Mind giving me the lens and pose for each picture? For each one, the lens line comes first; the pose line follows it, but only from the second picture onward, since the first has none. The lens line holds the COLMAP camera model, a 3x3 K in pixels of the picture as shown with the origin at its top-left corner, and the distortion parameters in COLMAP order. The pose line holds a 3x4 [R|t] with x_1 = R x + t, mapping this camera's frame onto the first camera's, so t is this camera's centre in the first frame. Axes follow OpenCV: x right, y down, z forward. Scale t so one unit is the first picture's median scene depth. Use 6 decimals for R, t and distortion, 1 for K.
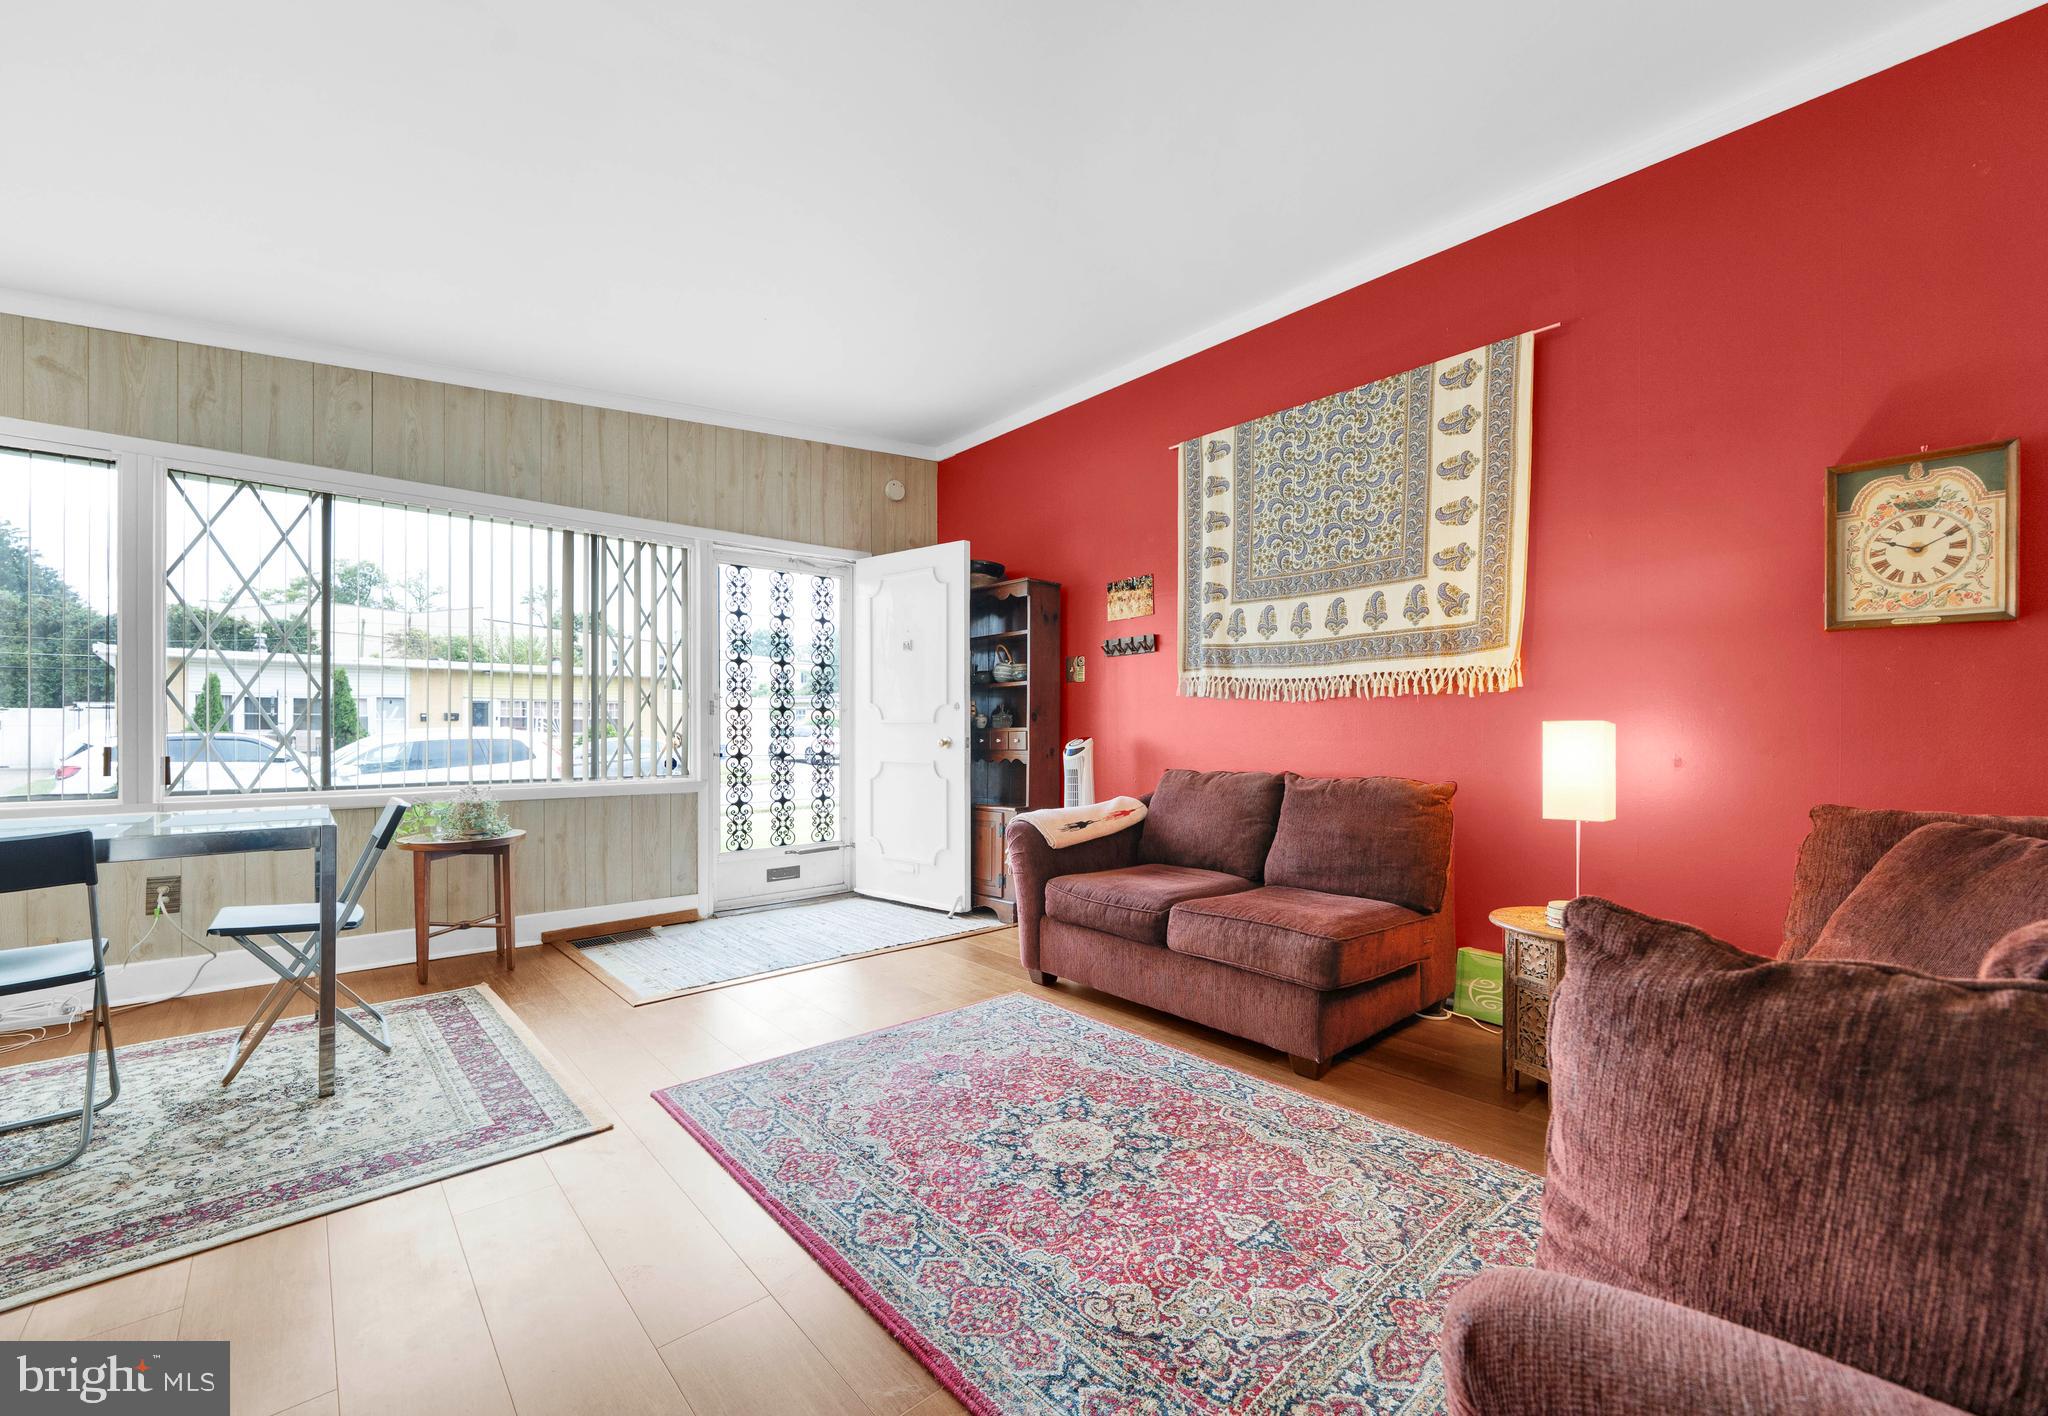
lens RADIAL K [[829.3, 0, 1030.1], [0, 829.3, 732.6], [0, 0, 1]] dist [-0.007544, -0.000003]
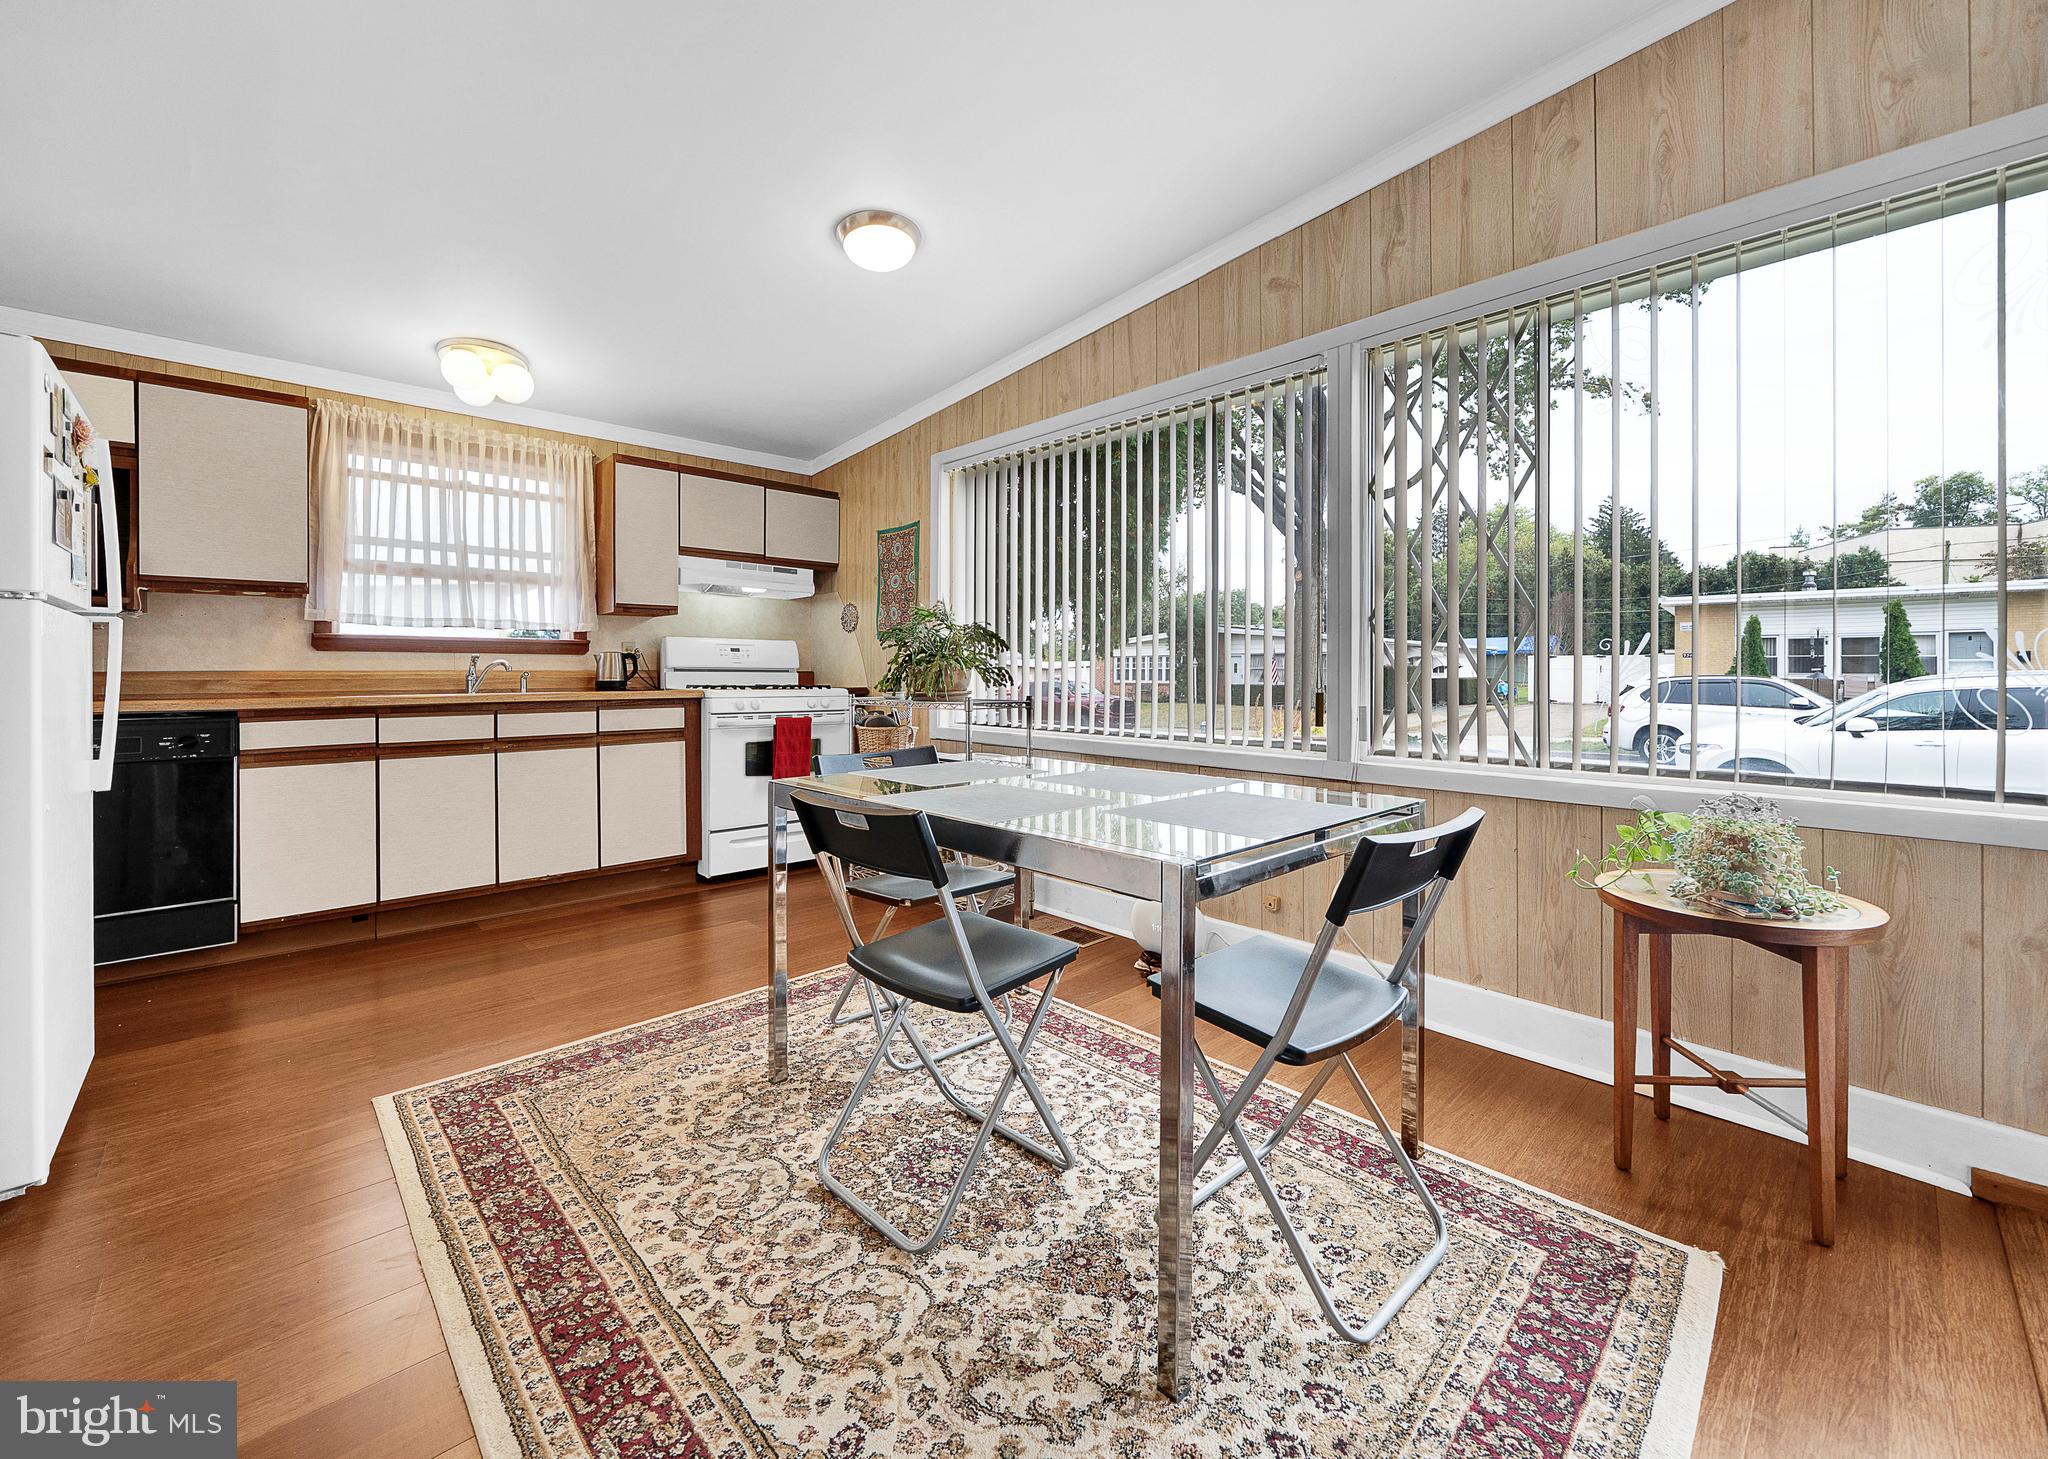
lens RADIAL K [[818.6, 0, 1040.7], [0, 818.6, 671.2], [0, 0, 1]] dist [-0.006911, -0.000348]
pose [[0.035614, -0.002710, -0.999362, -0.220203], [-0.002893, 0.999992, -0.002815, -0.002660], [0.999361, 0.002992, 0.035606, 0.564257]]
